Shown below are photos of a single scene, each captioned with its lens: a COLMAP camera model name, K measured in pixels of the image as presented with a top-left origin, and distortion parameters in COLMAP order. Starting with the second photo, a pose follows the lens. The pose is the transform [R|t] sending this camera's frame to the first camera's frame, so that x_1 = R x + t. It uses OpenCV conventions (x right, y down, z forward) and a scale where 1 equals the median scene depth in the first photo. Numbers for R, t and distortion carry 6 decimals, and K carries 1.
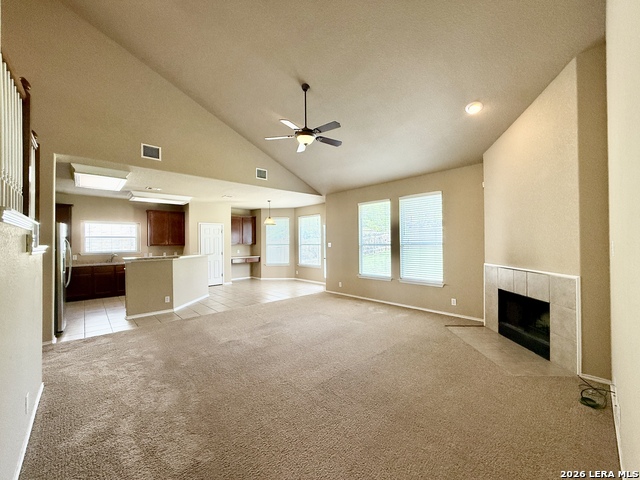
lens RADIAL K [[254.8, 0, 319.1], [0, 254.8, 240.3], [0, 0, 1]] dist [-0.002199, 0.001121]
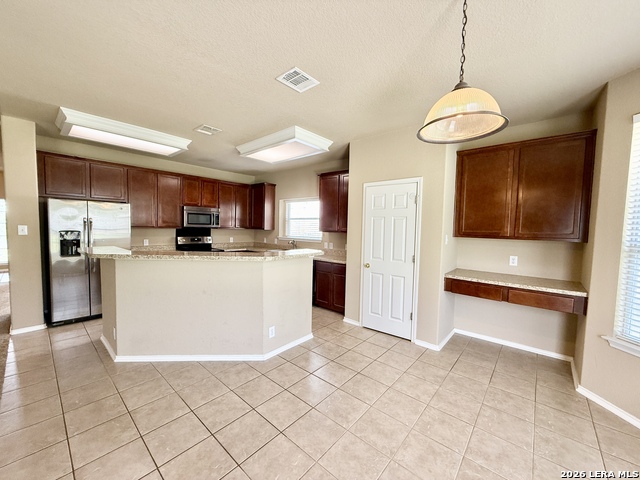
lens RADIAL K [[254.8, 0, 318.9], [0, 254.8, 240.2], [0, 0, 1]] dist [-0.002199, 0.001121]
pose [[0.100068, 0.066287, -0.992770, -0.032233], [-0.012358, 0.997784, 0.065376, 0.001187], [0.994904, 0.005727, 0.100665, 0.957416]]
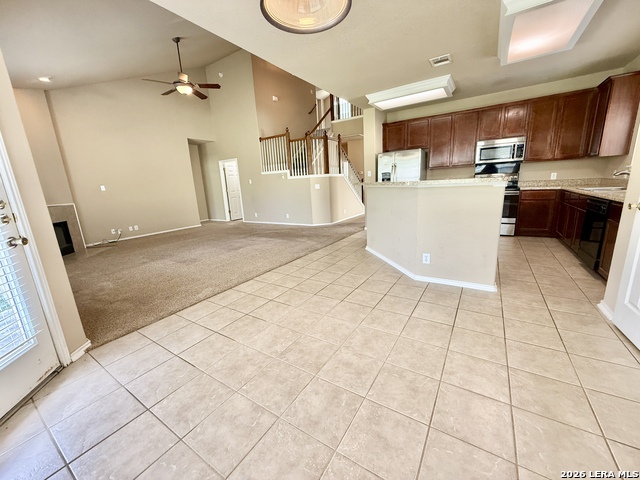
lens RADIAL K [[254.8, 0, 317.3], [0, 254.8, 239.8], [0, 0, 1]] dist [-0.002199, 0.001121]
pose [[-0.968931, 0.110920, -0.221065, -0.161117], [0.063386, 0.975311, 0.211544, 0.041883], [0.239072, 0.190959, -0.952040, 1.253569]]
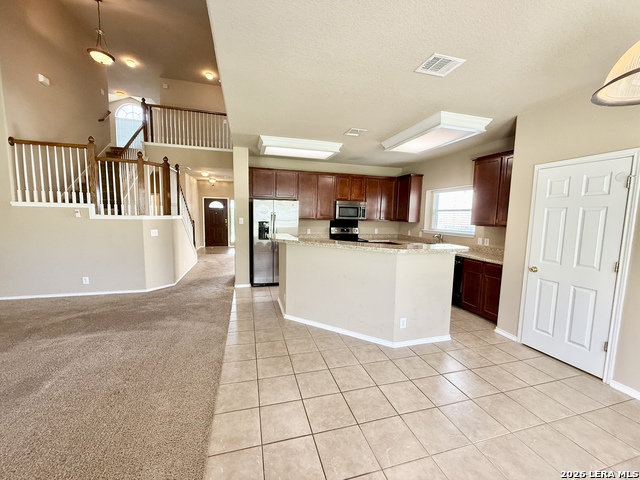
lens RADIAL K [[254.8, 0, 318.0], [0, 254.8, 240.3], [0, 0, 1]] dist [-0.002199, 0.001121]
pose [[-0.459324, 0.089318, -0.883767, -0.015550], [-0.007374, 0.994514, 0.104343, -0.001502], [0.888238, 0.054444, -0.456145, 0.981613]]
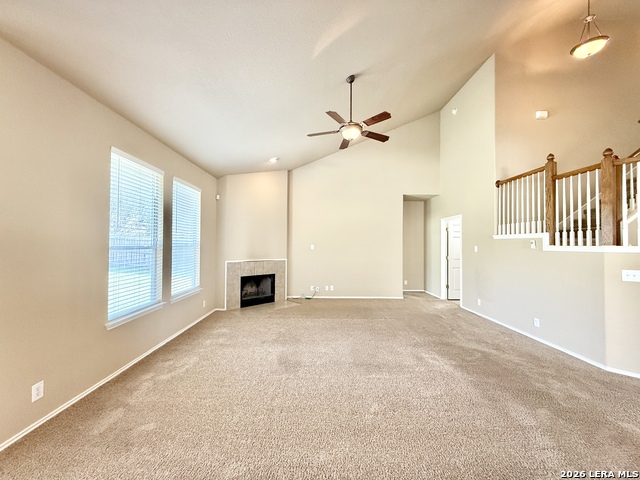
lens RADIAL K [[254.8, 0, 318.7], [0, 254.8, 240.3], [0, 0, 1]] dist [-0.002199, 0.001121]
pose [[-0.737658, 0.013994, 0.675029, -0.304950], [-0.007707, 0.999546, -0.029143, 0.011885], [-0.675130, -0.026700, -0.737215, 0.909155]]
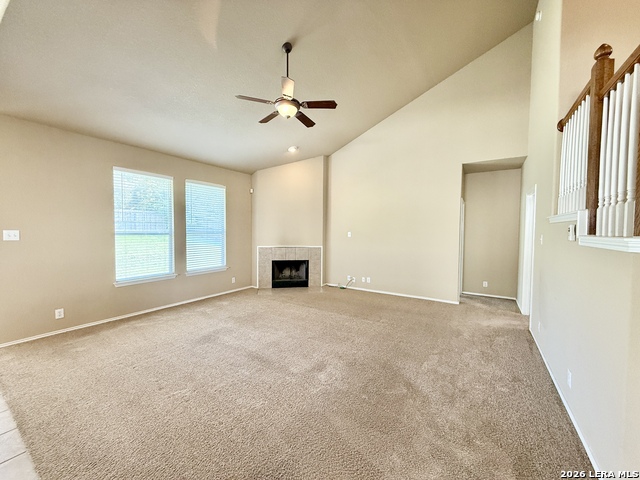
lens RADIAL K [[254.8, 0, 318.6], [0, 254.8, 240.0], [0, 0, 1]] dist [-0.002199, 0.001121]
pose [[-0.241836, -0.029998, 0.969853, -0.473718], [-0.015104, 0.999517, 0.027149, 0.006482], [-0.970200, -0.008083, -0.242173, 0.568716]]
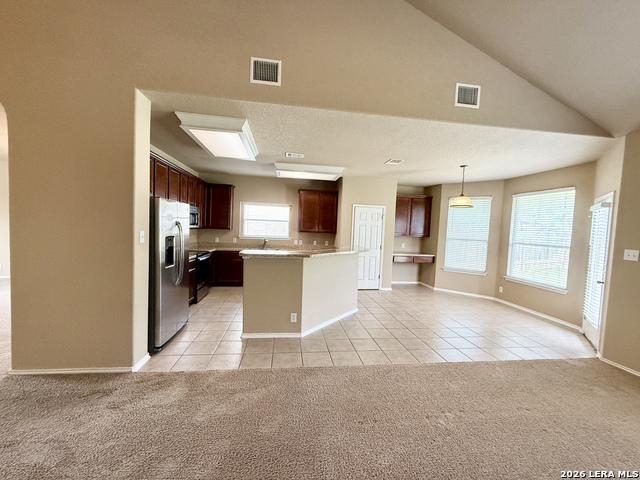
lens RADIAL K [[254.8, 0, 318.1], [0, 254.8, 241.6], [0, 0, 1]] dist [-0.002199, 0.001121]
pose [[0.812121, 0.075987, -0.578520, -0.124542], [-0.044162, 0.996645, 0.068912, -0.008581], [0.581816, -0.030417, 0.812752, 0.355892]]
